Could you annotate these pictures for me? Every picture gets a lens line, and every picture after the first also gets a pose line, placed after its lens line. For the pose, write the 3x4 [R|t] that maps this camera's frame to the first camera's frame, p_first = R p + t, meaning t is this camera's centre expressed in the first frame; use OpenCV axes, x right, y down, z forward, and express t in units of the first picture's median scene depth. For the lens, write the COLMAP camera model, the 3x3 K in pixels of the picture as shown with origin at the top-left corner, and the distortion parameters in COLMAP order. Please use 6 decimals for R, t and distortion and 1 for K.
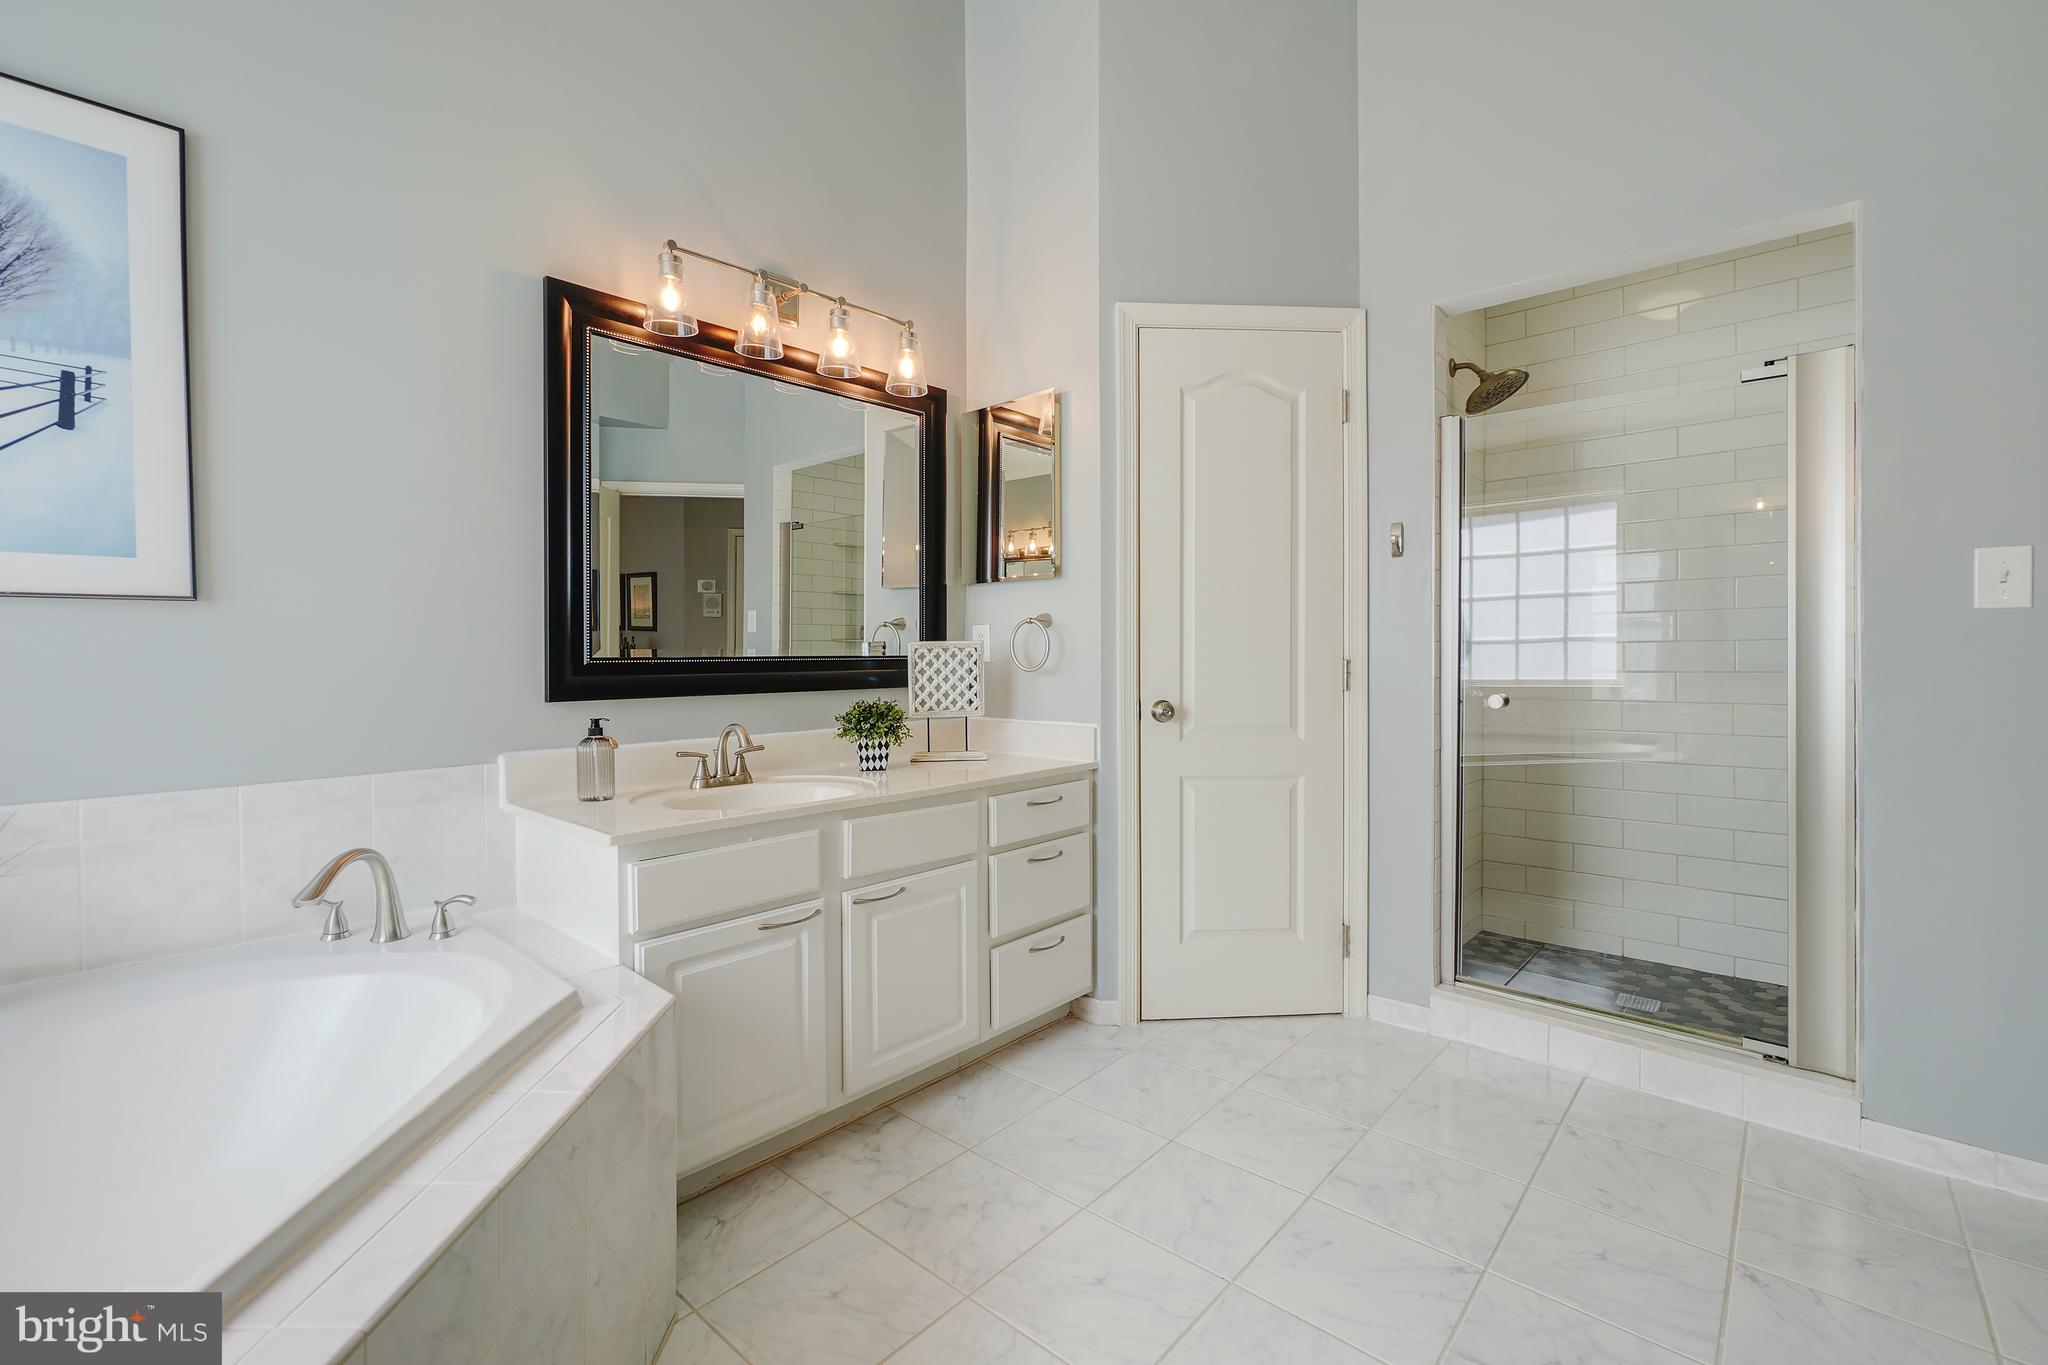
lens RADIAL K [[900.6, 0, 1022.3], [0, 900.6, 660.6], [0, 0, 1]] dist [-0.002641, 0.001812]
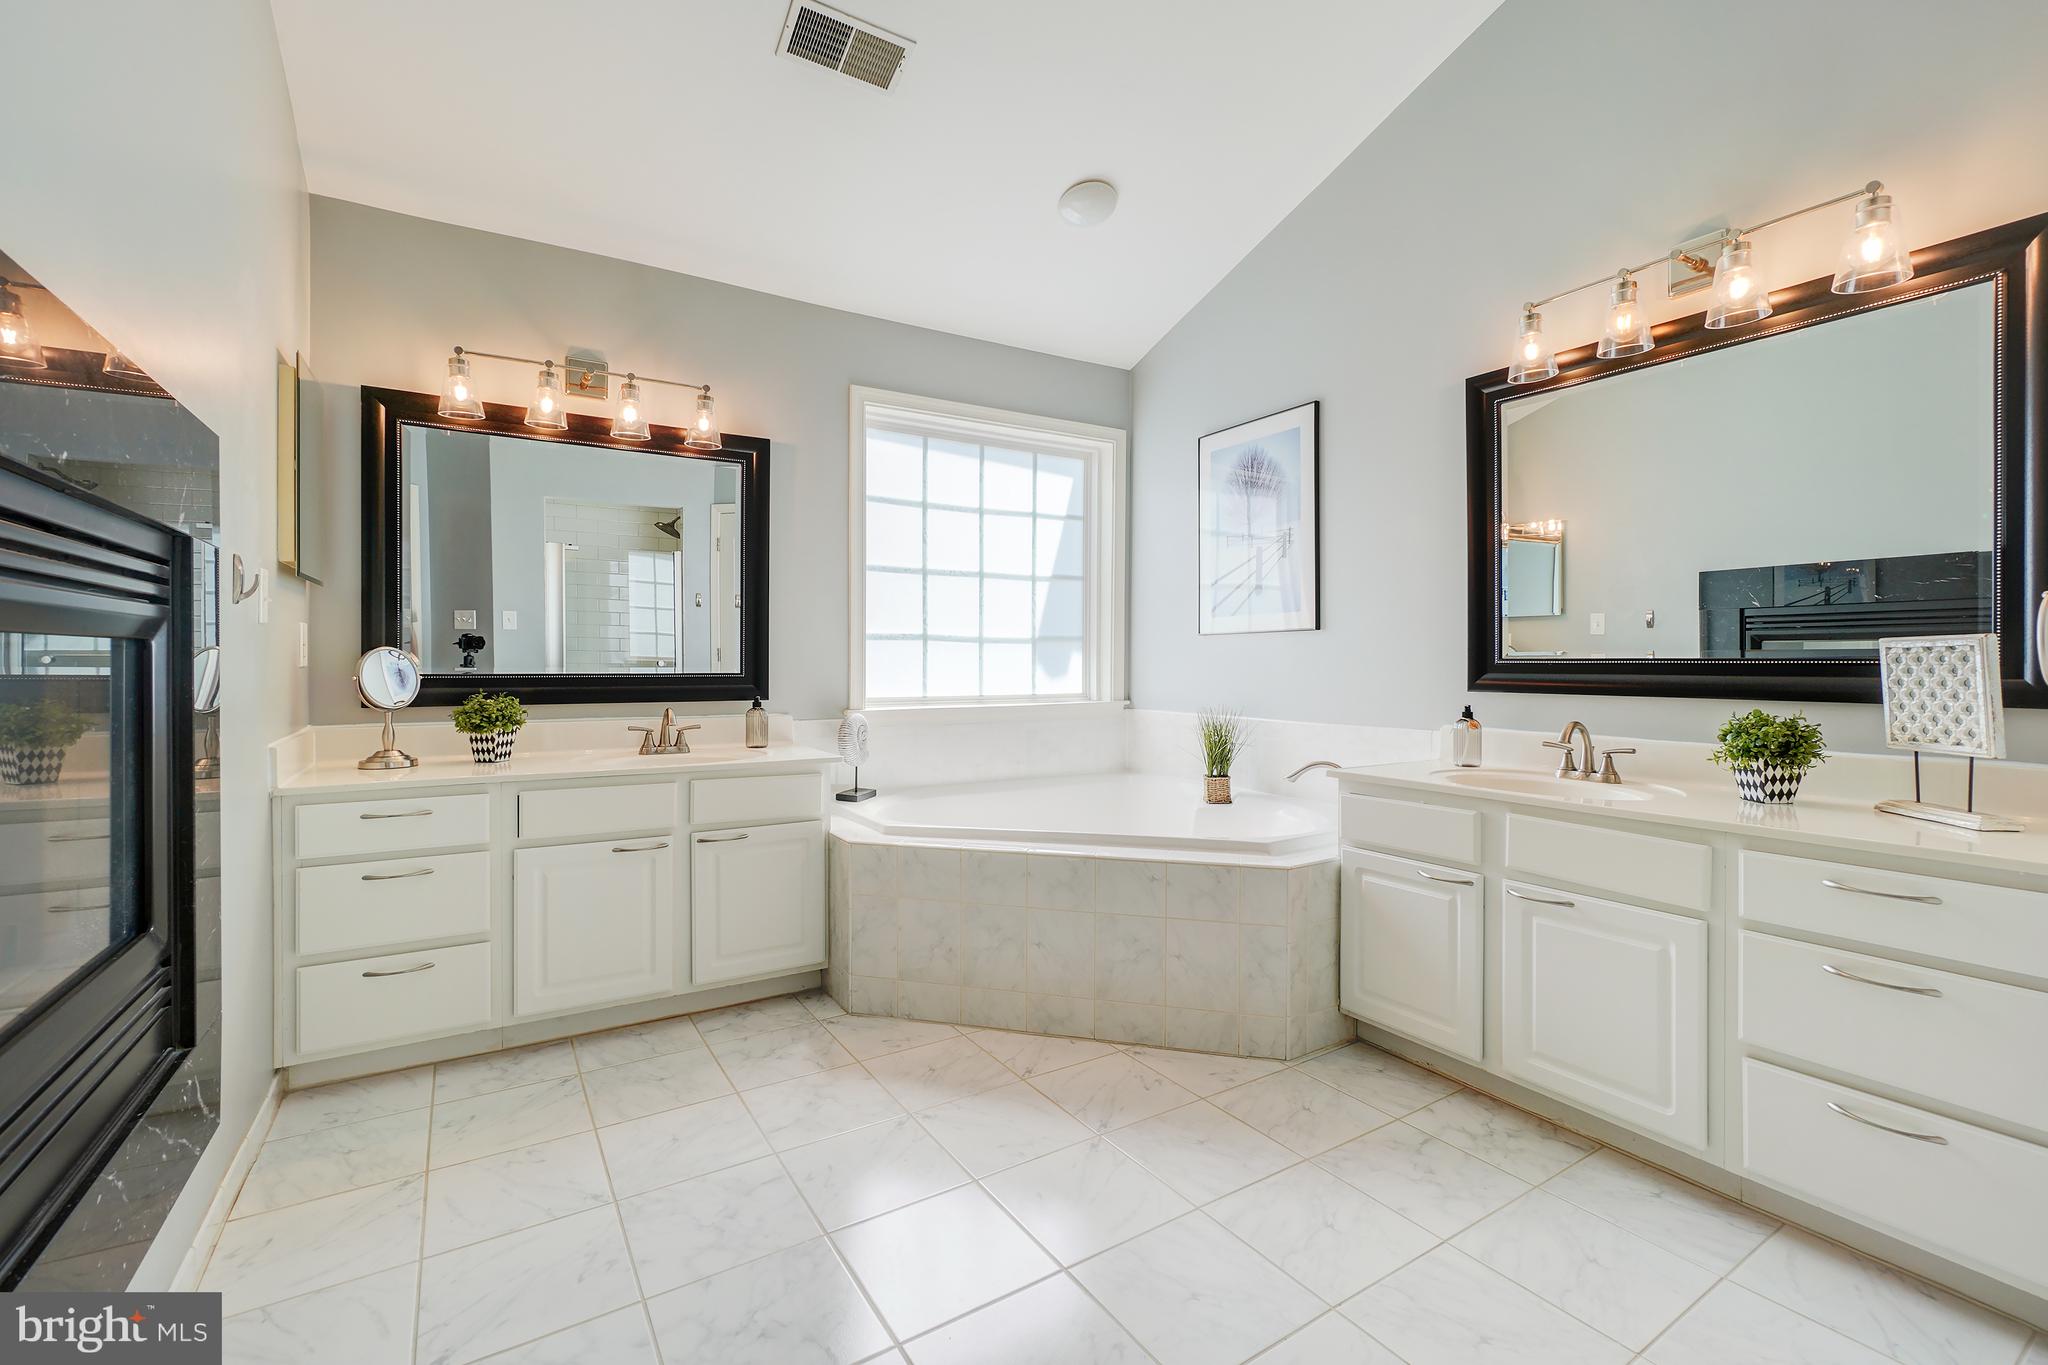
lens RADIAL K [[900.6, 0, 1026.5], [0, 900.6, 669.3], [0, 0, 1]] dist [-0.002641, 0.001812]
pose [[-0.277351, 0.012501, -0.960687, 0.886258], [-0.009122, 0.999836, 0.015644, -0.002341], [0.960725, 0.013103, -0.277191, 0.675552]]
